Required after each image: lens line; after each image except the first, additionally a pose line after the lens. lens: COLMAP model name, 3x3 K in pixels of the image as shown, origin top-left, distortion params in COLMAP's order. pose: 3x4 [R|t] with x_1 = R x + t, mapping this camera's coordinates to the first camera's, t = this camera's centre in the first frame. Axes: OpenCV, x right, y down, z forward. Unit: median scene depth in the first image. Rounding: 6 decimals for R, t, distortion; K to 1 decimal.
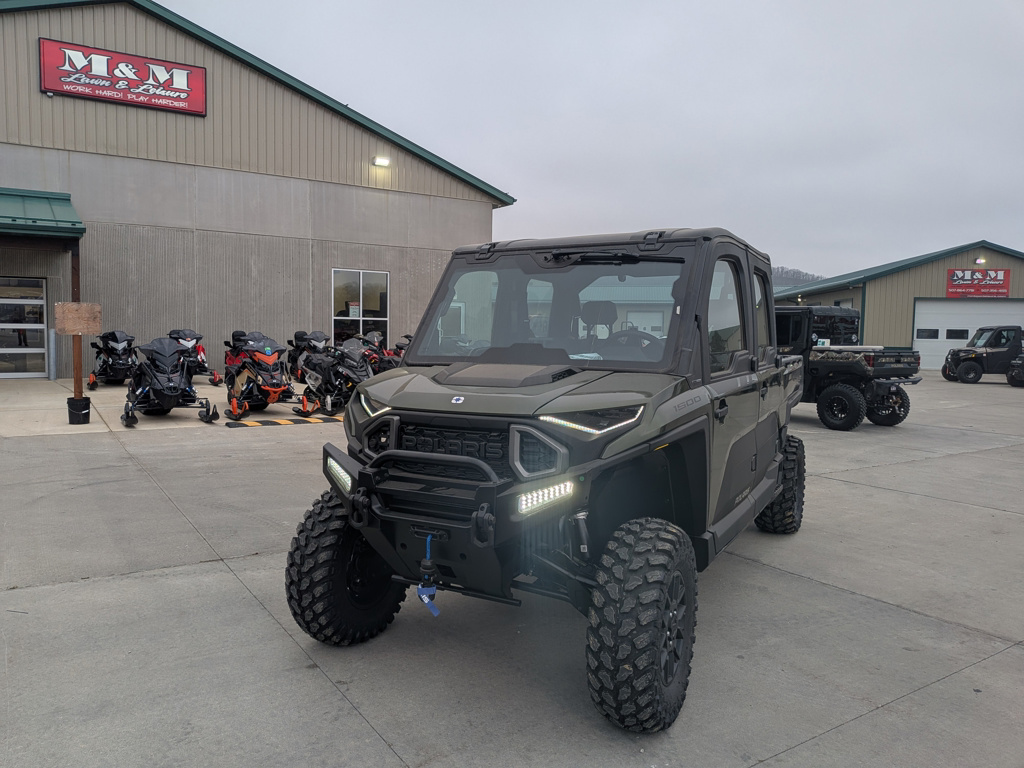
lens RADIAL K [[724.0, 0, 506.8], [0, 724.0, 375.4], [0, 0, 1]] dist [0.065278, -0.087491]
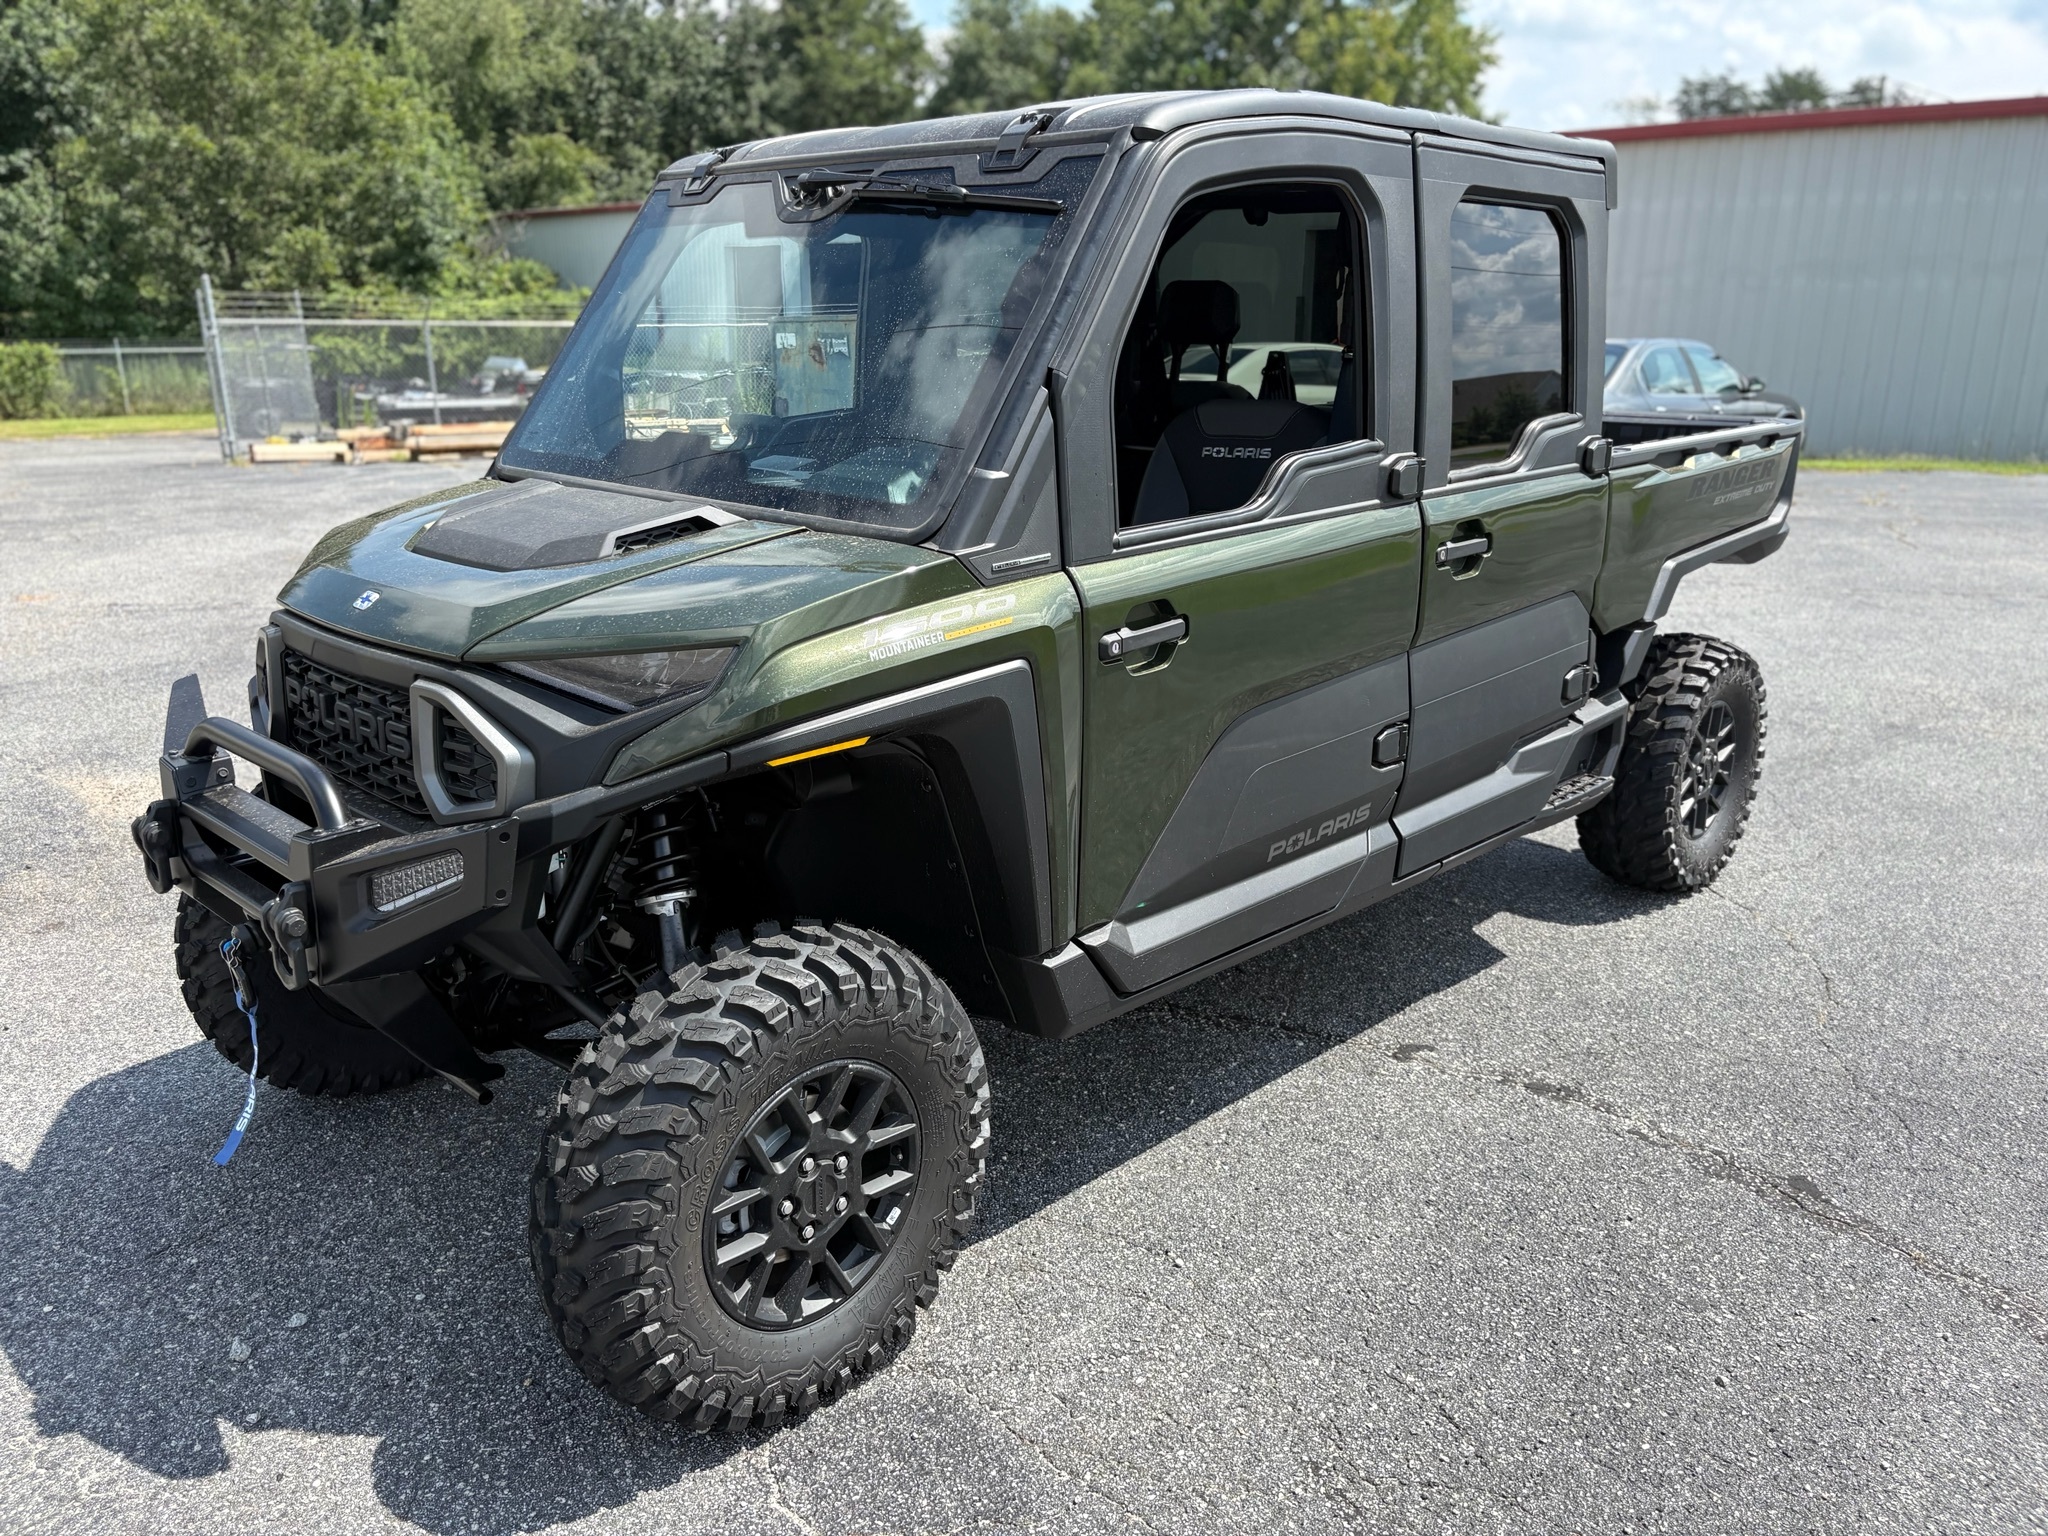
lens RADIAL K [[1551.9, 0, 1017.8], [0, 1551.9, 759.4], [0, 0, 1]] dist [0.005796, 0.013837]
pose [[0.965287, 0.065856, -0.252752, 0.361225], [-0.006290, 0.973272, 0.229567, -0.057652], [0.261115, -0.220009, 0.939902, 0.193638]]
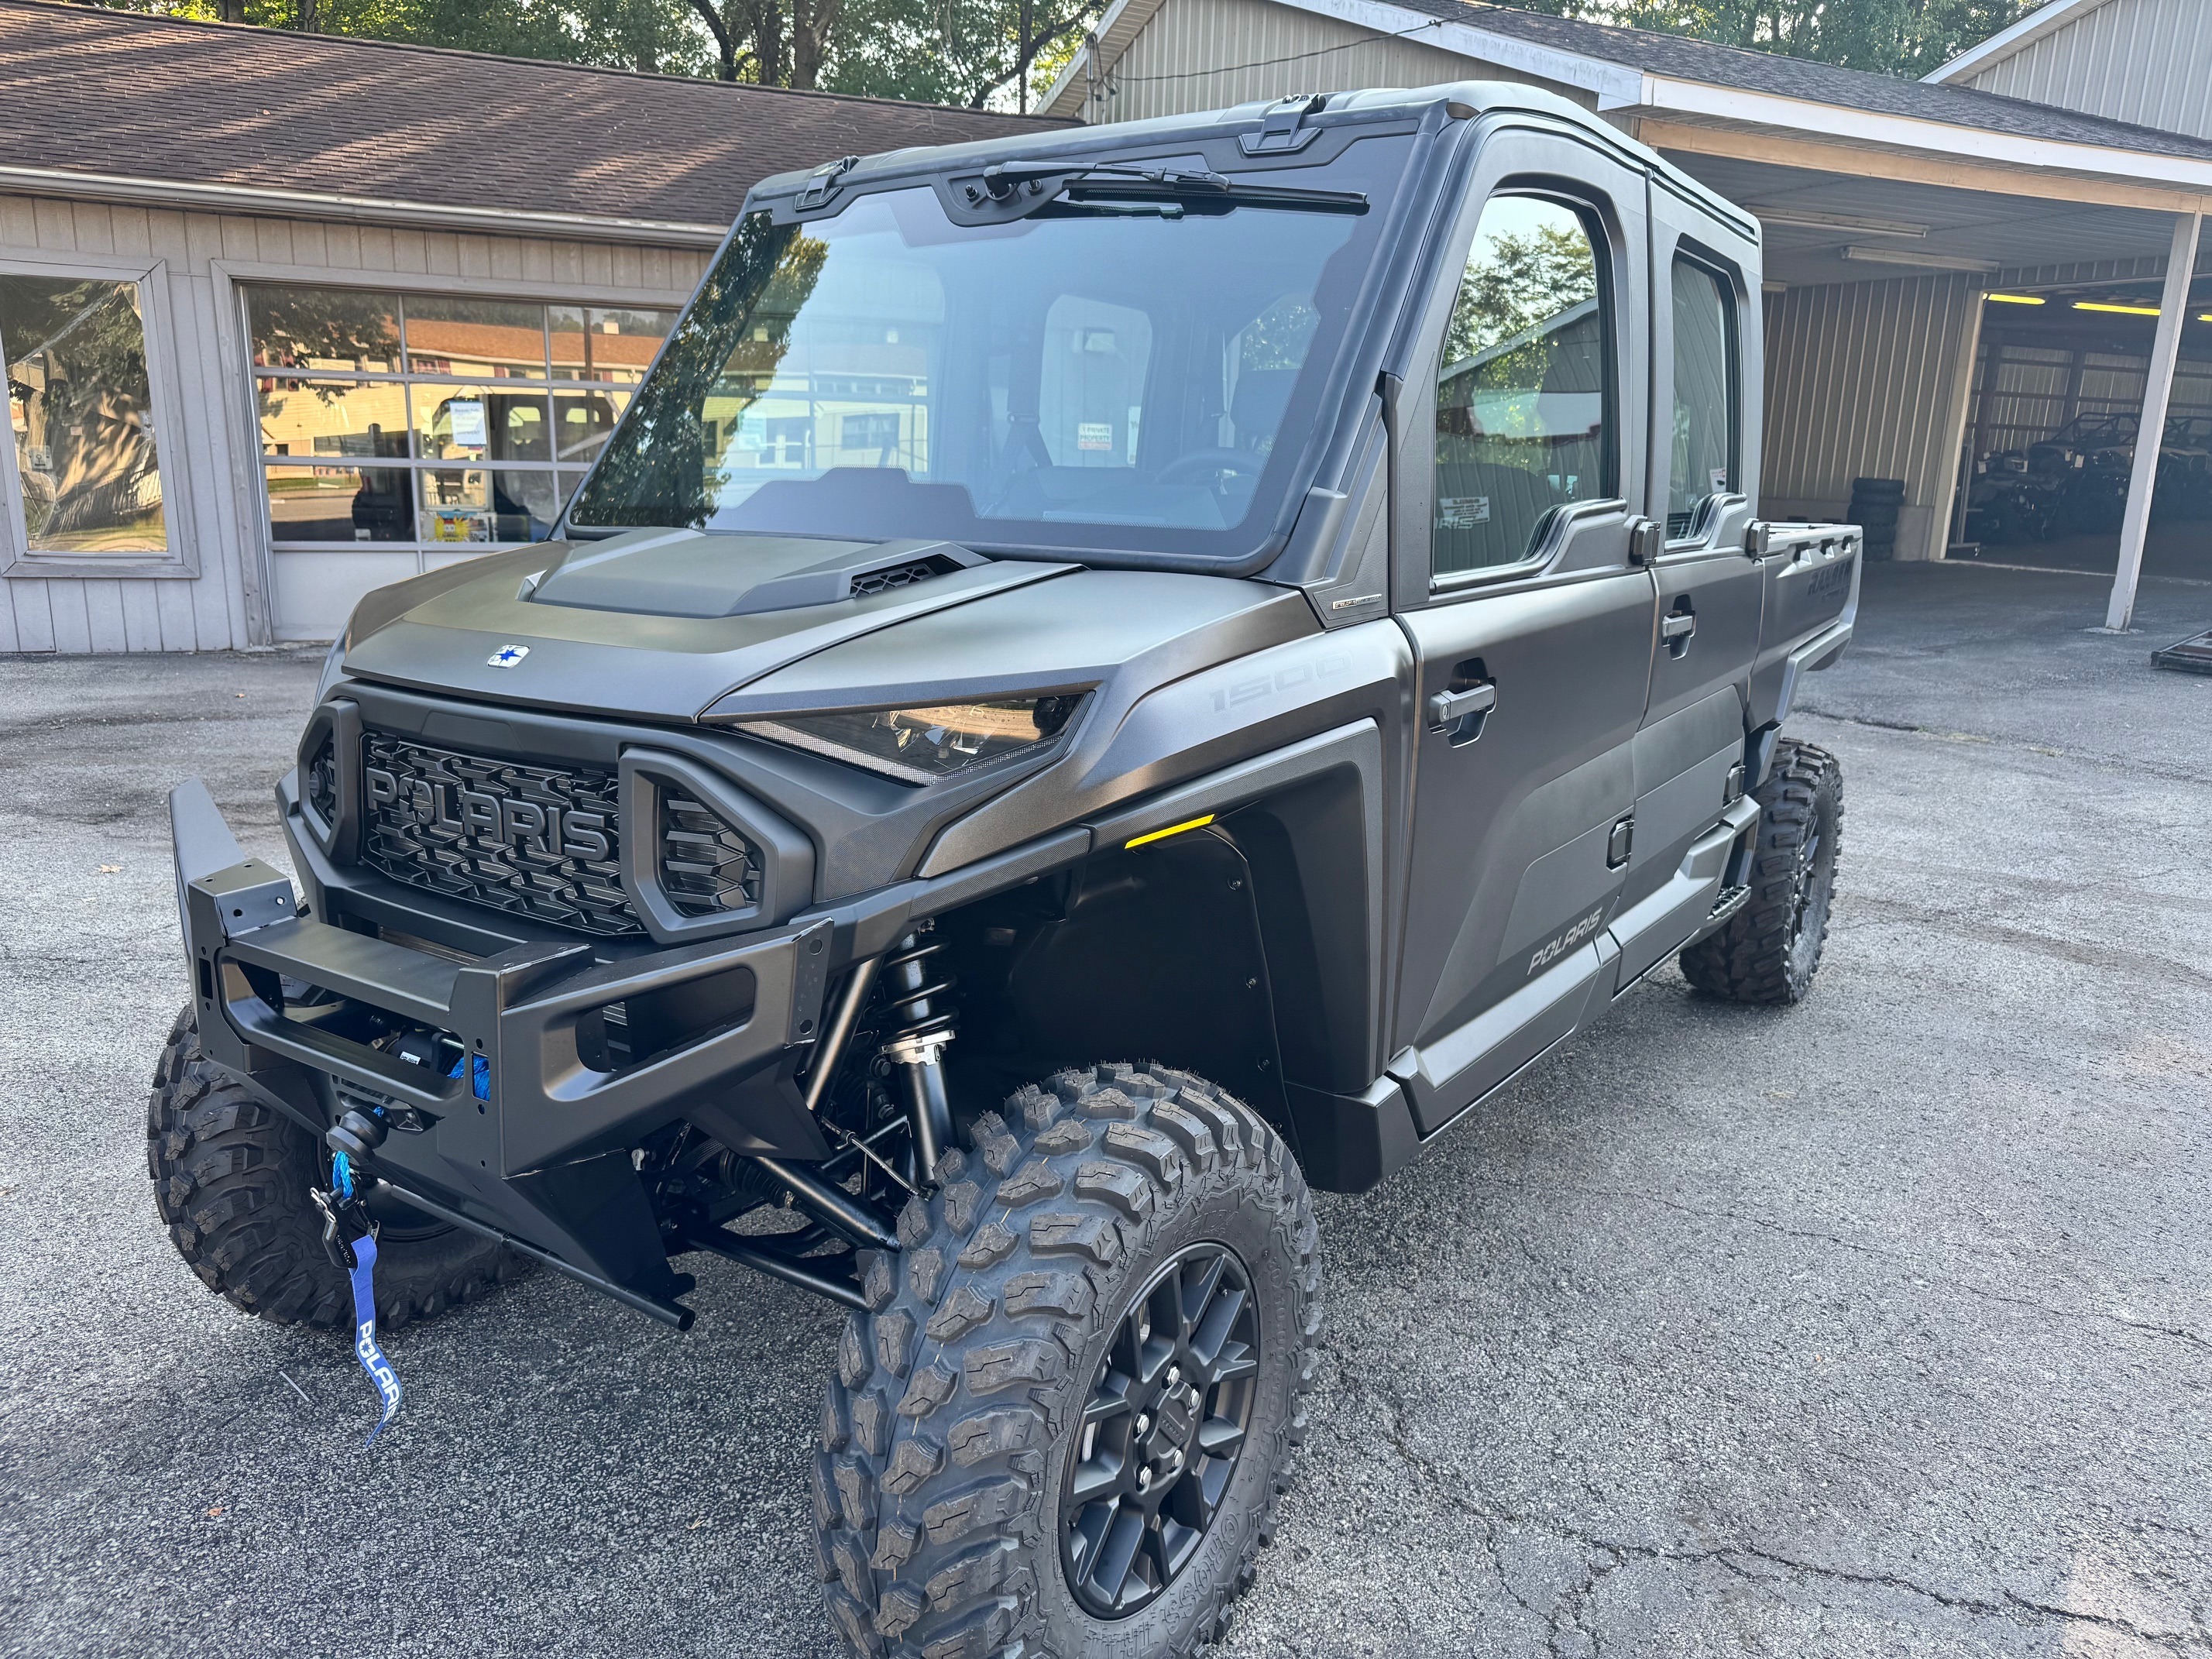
lens RADIAL K [[1564.0, 0, 1107.3], [0, 1564.0, 812.7], [0, 0, 1]] dist [0.065278, -0.087491]
pose [[0.994893, 0.027909, -0.096997, 0.175487], [-0.012268, 0.987322, 0.158253, -0.006420], [0.100184, -0.156255, 0.982623, 0.268361]]
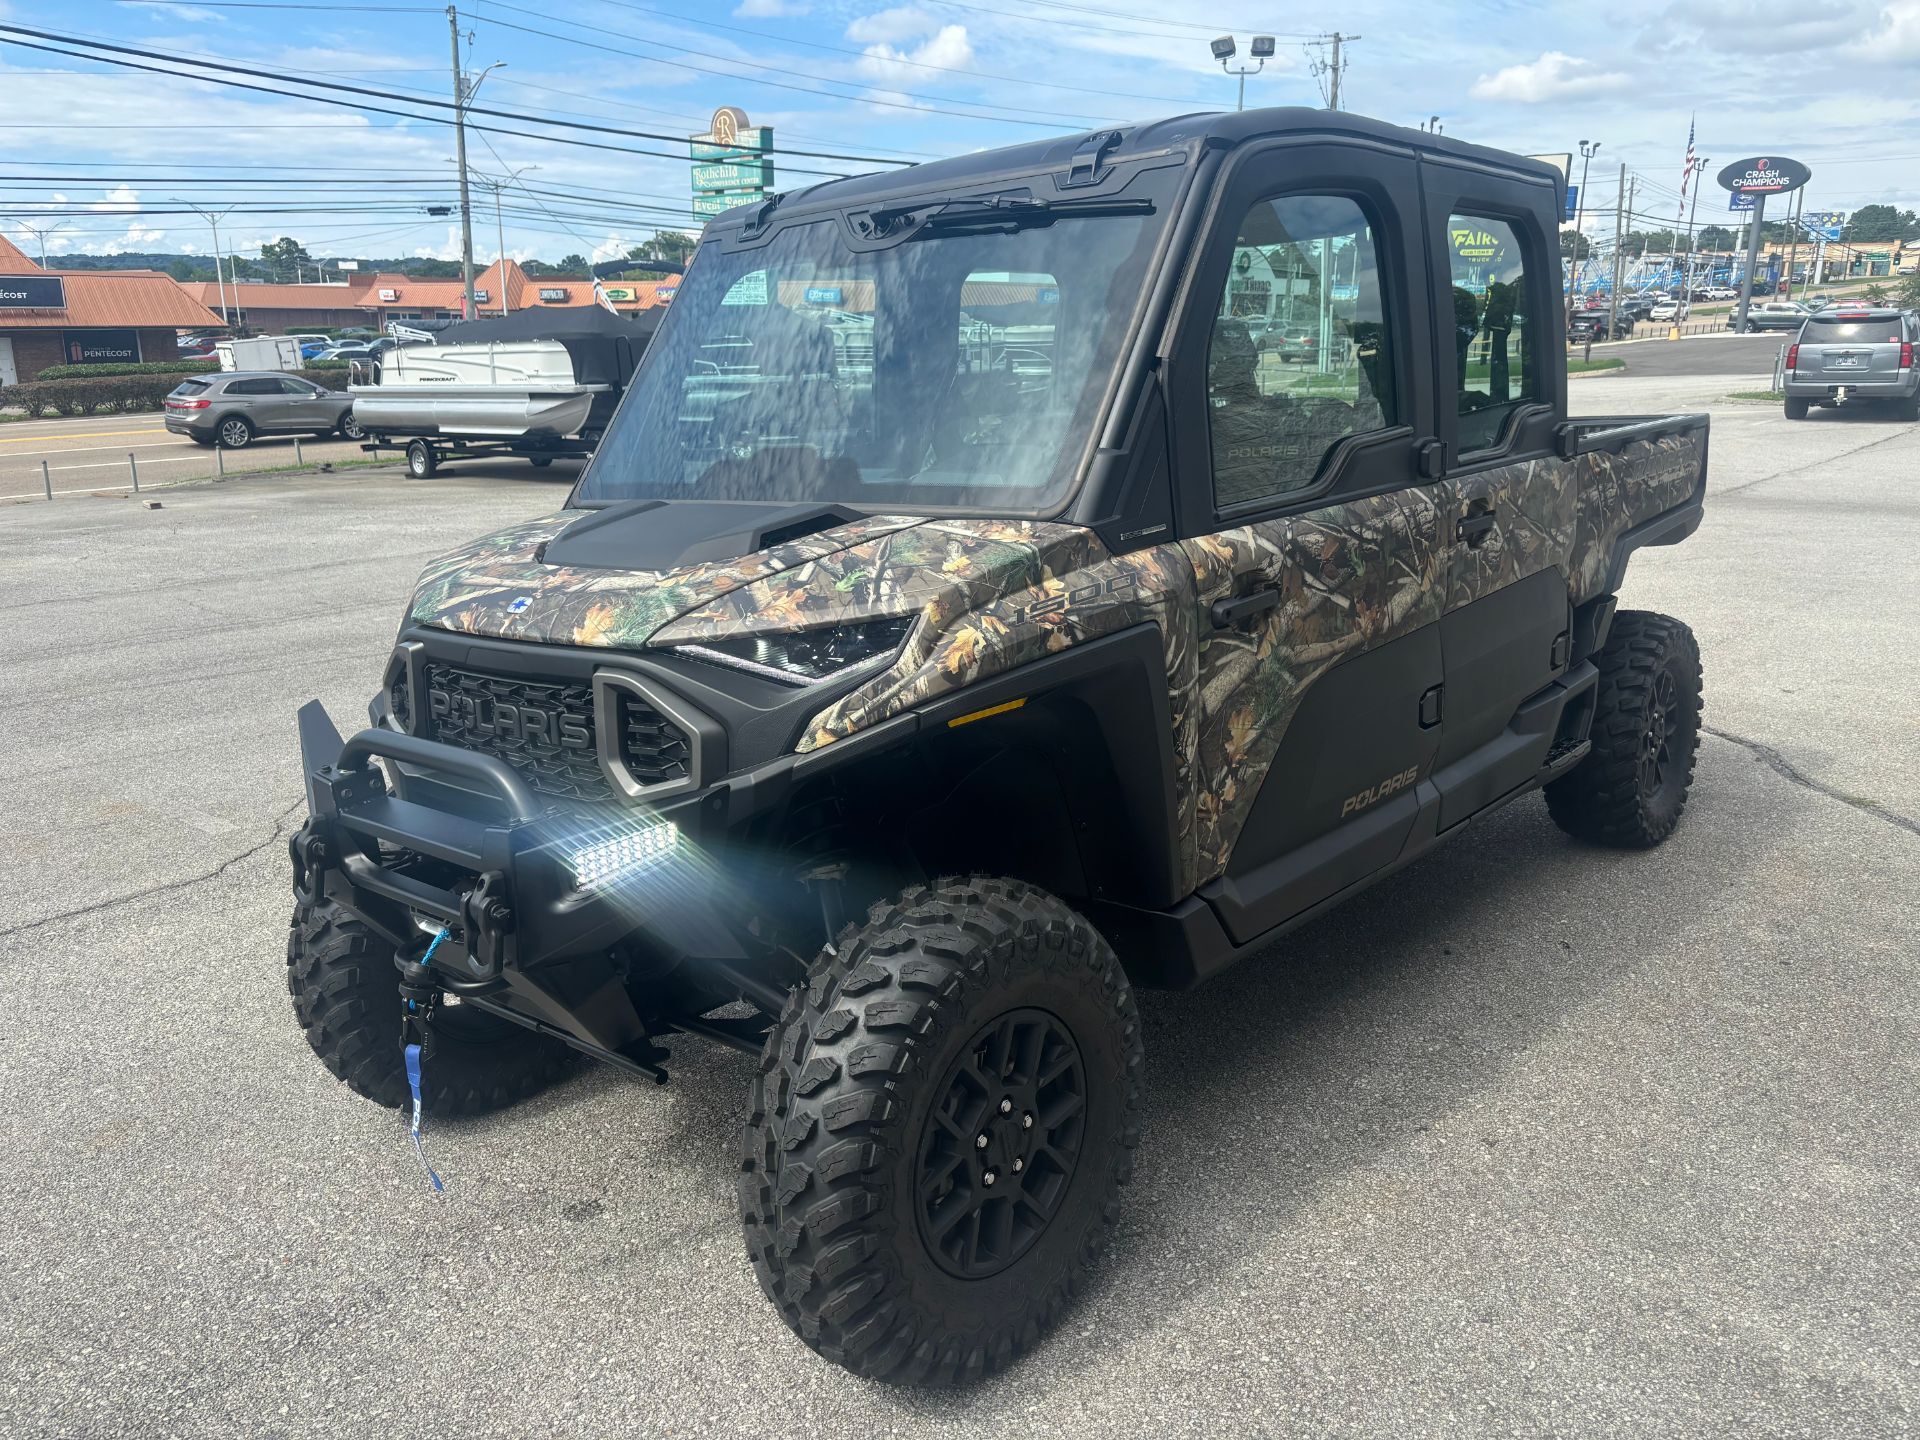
lens RADIAL K [[1454.9, 0, 957.8], [0, 1454.9, 715.2], [0, 0, 1]] dist [0.005796, 0.013837]
pose [[0.978510, -0.011592, -0.205875, 0.252152], [0.045956, 0.985566, 0.162933, -0.020909], [0.201015, -0.168892, 0.964919, 0.165753]]
